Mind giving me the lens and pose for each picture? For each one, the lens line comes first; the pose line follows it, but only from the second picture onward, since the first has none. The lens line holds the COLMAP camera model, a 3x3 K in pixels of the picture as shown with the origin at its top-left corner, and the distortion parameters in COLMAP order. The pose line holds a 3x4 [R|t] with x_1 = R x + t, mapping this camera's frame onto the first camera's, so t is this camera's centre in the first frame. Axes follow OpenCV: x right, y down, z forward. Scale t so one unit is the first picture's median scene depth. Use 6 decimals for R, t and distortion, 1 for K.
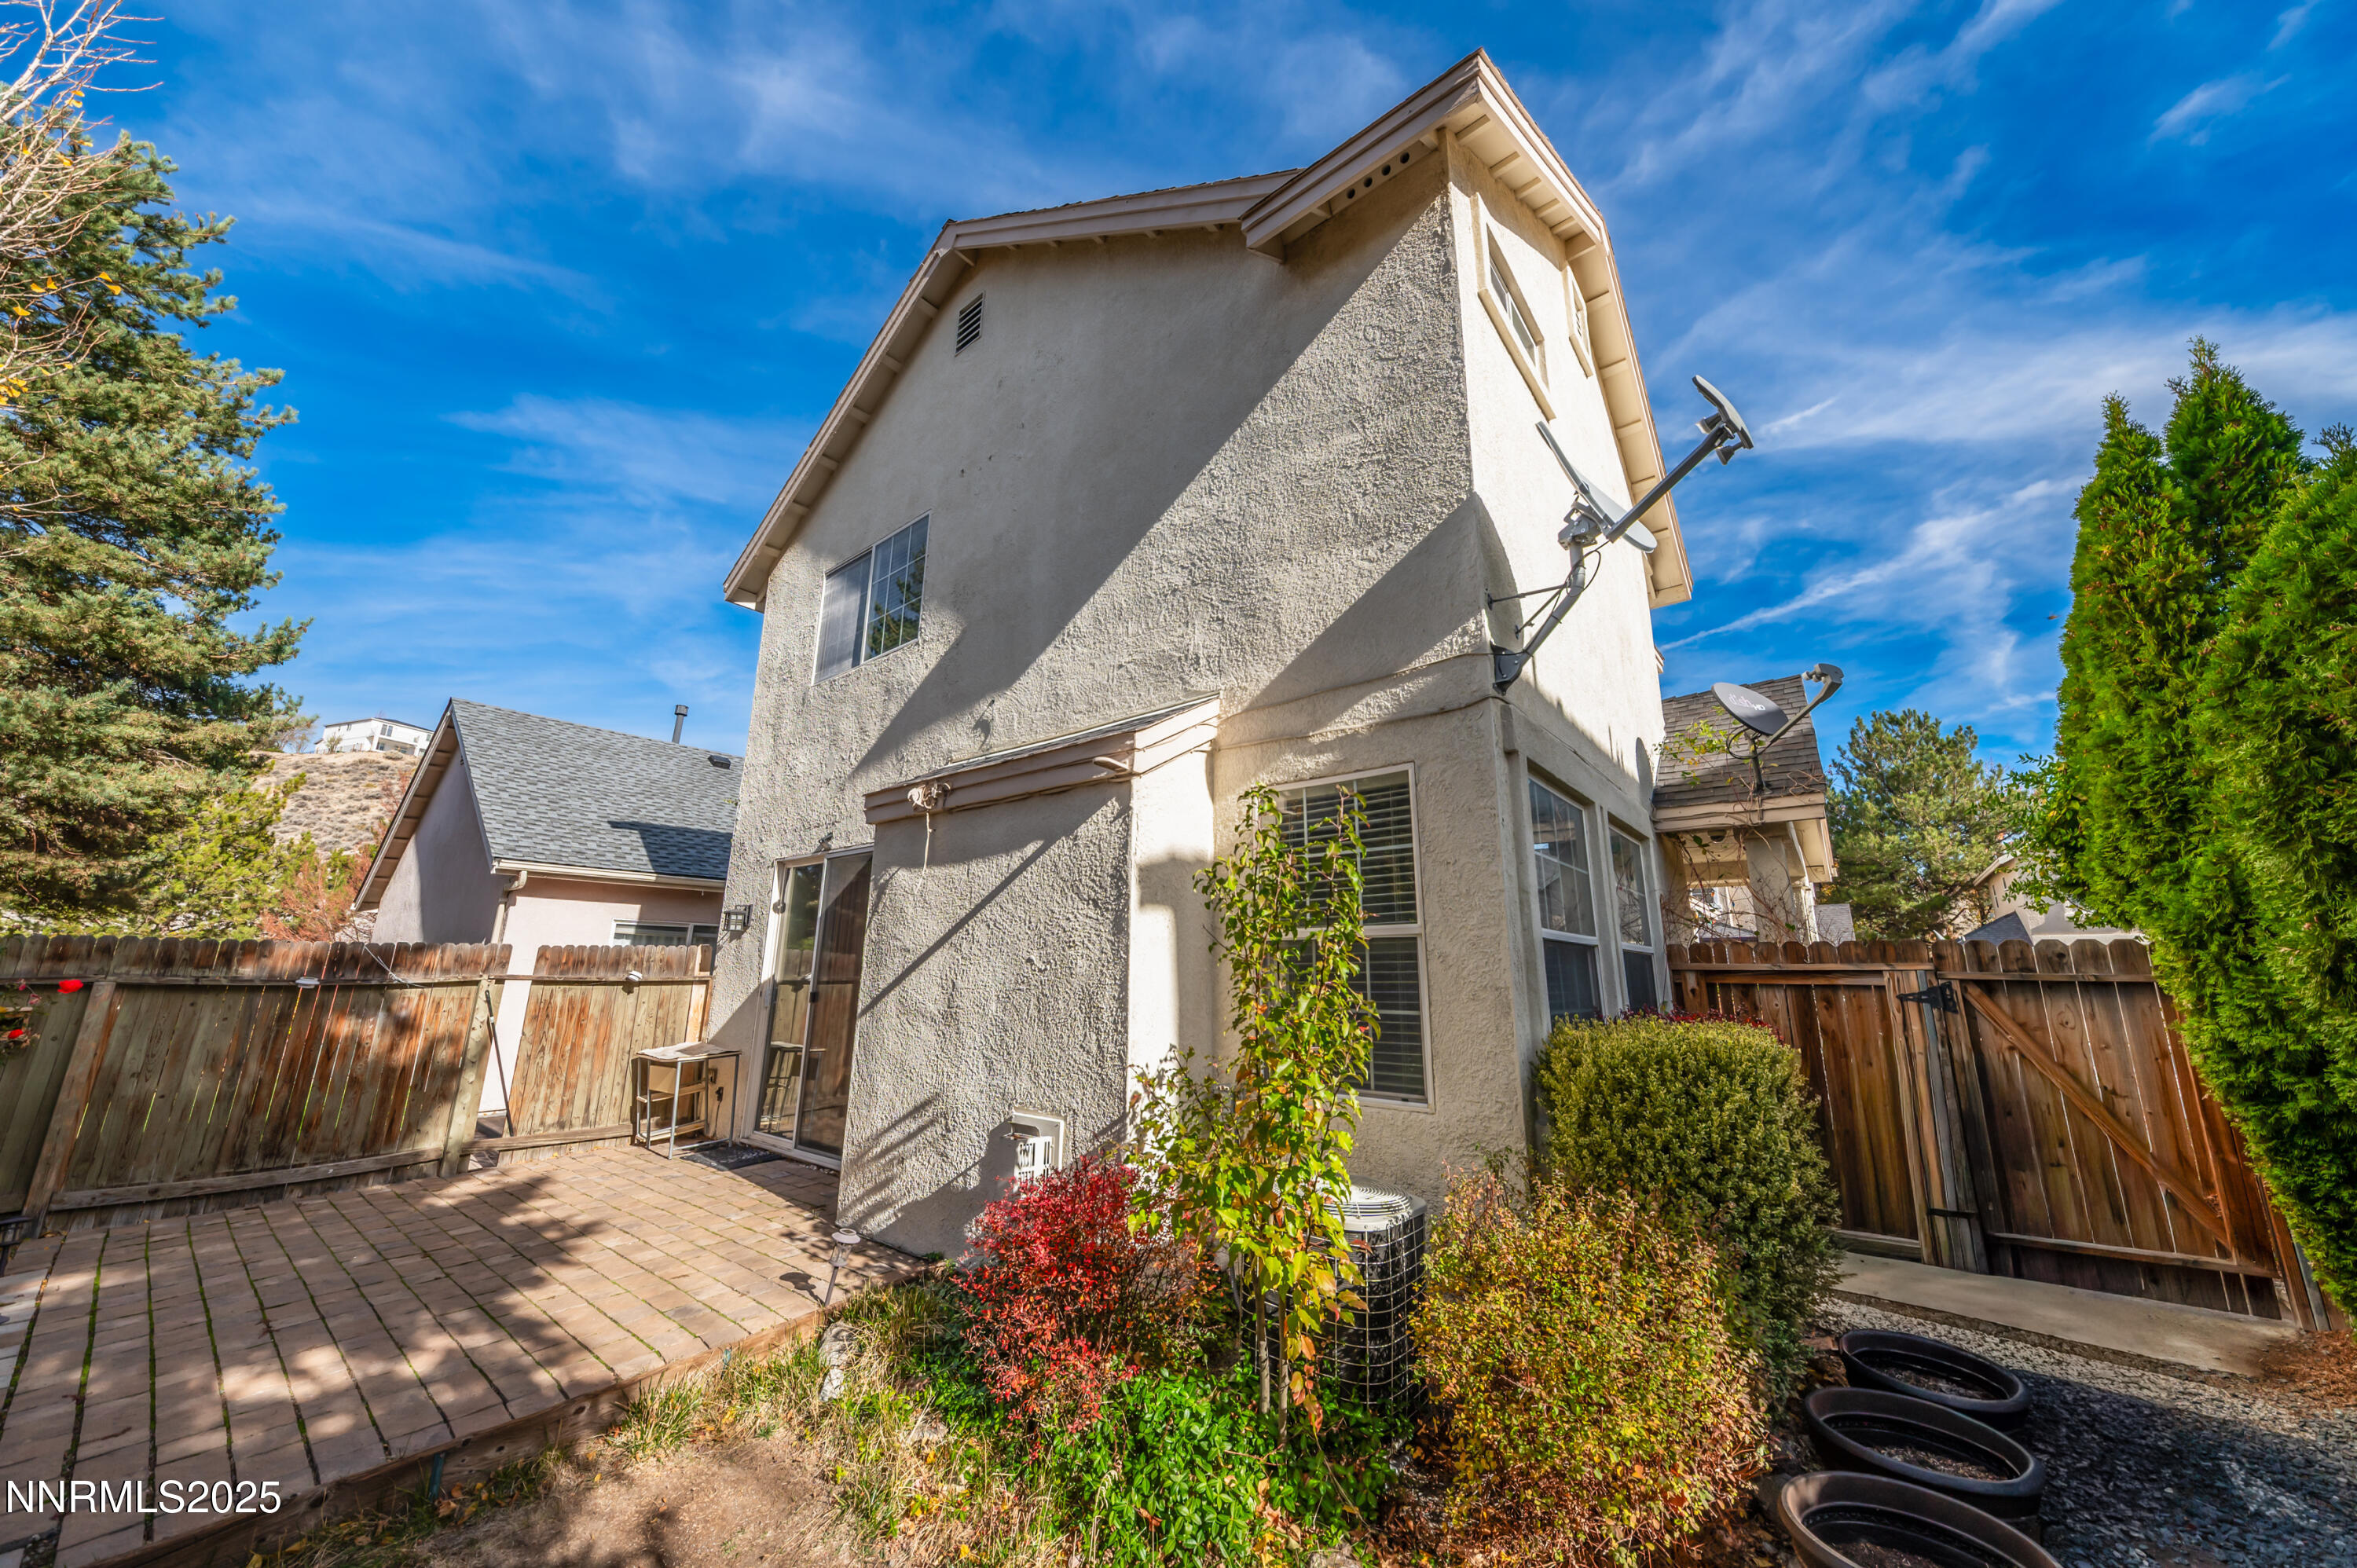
lens RADIAL K [[814.0, 0, 1178.5], [0, 814.0, 784.0], [0, 0, 1]] dist [-0.001730, -0.000216]
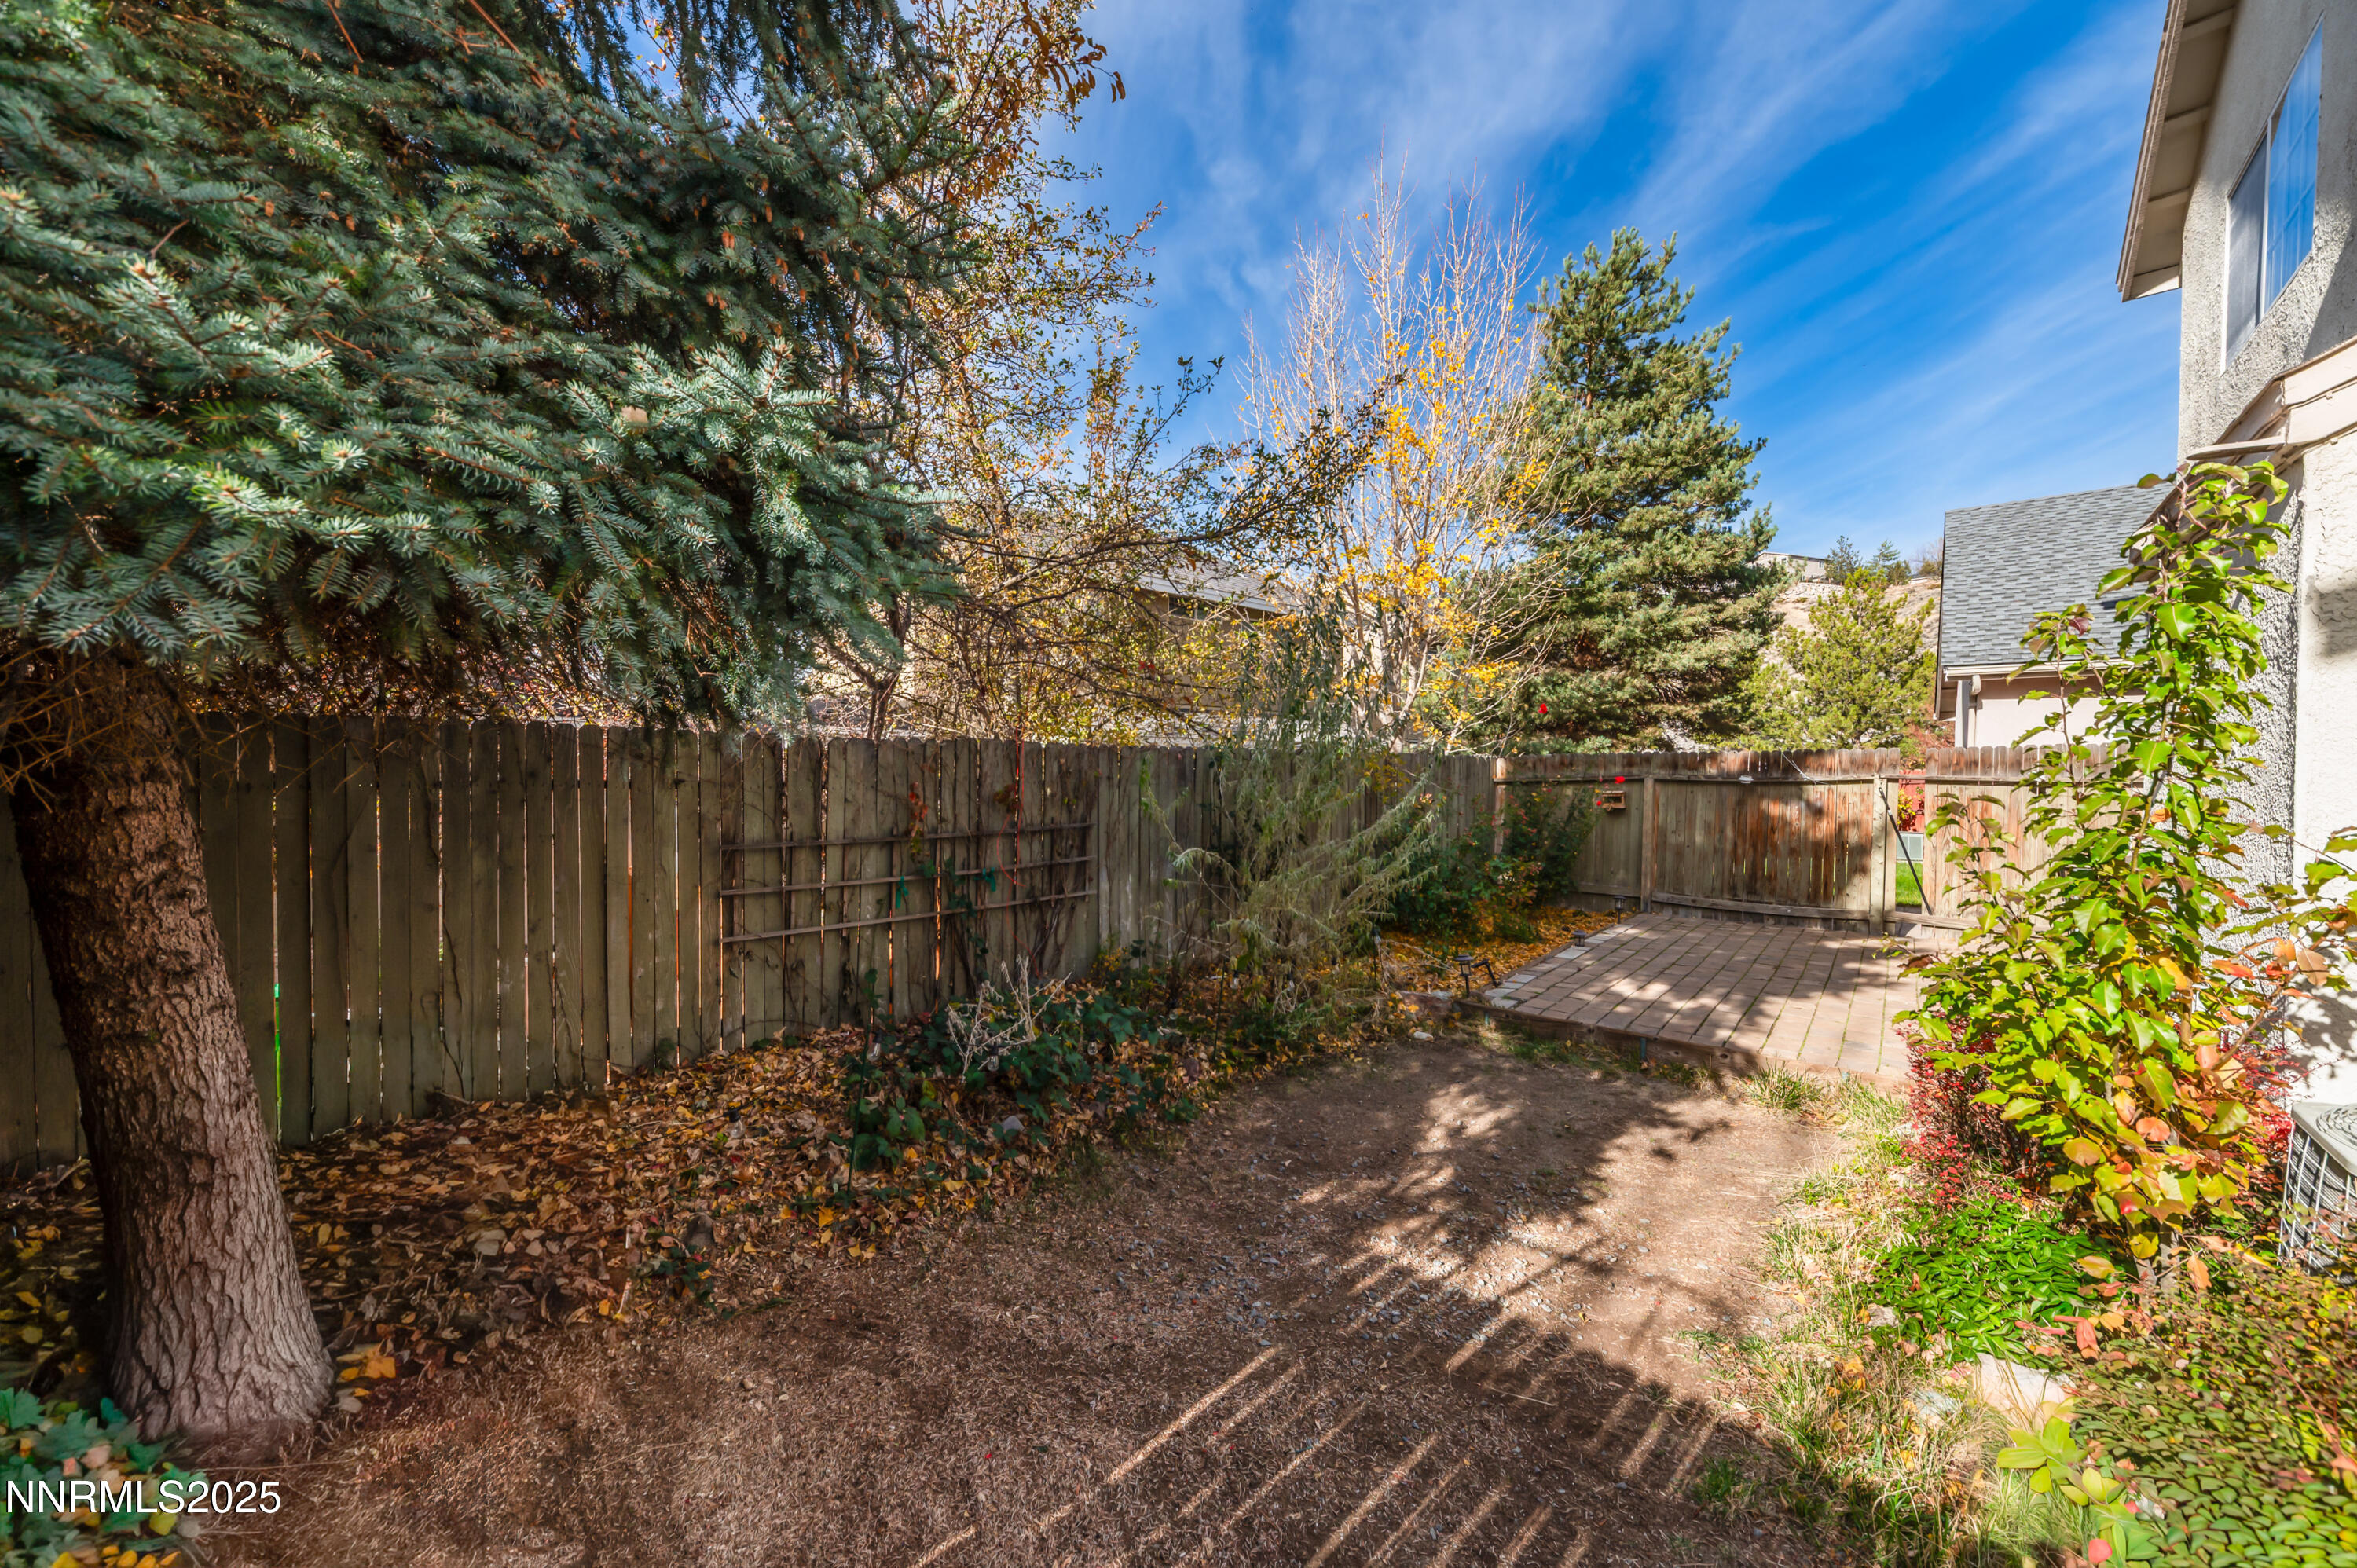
lens RADIAL K [[801.1, 0, 1178.5], [0, 801.1, 784.0], [0, 0, 1]] dist [0.000208, 0.000011]
pose [[-0.060021, 0.013597, -0.998104, 0.346077], [0.221406, 0.975182, -0.000029, 0.027969], [0.973333, -0.220988, -0.061542, 0.099833]]
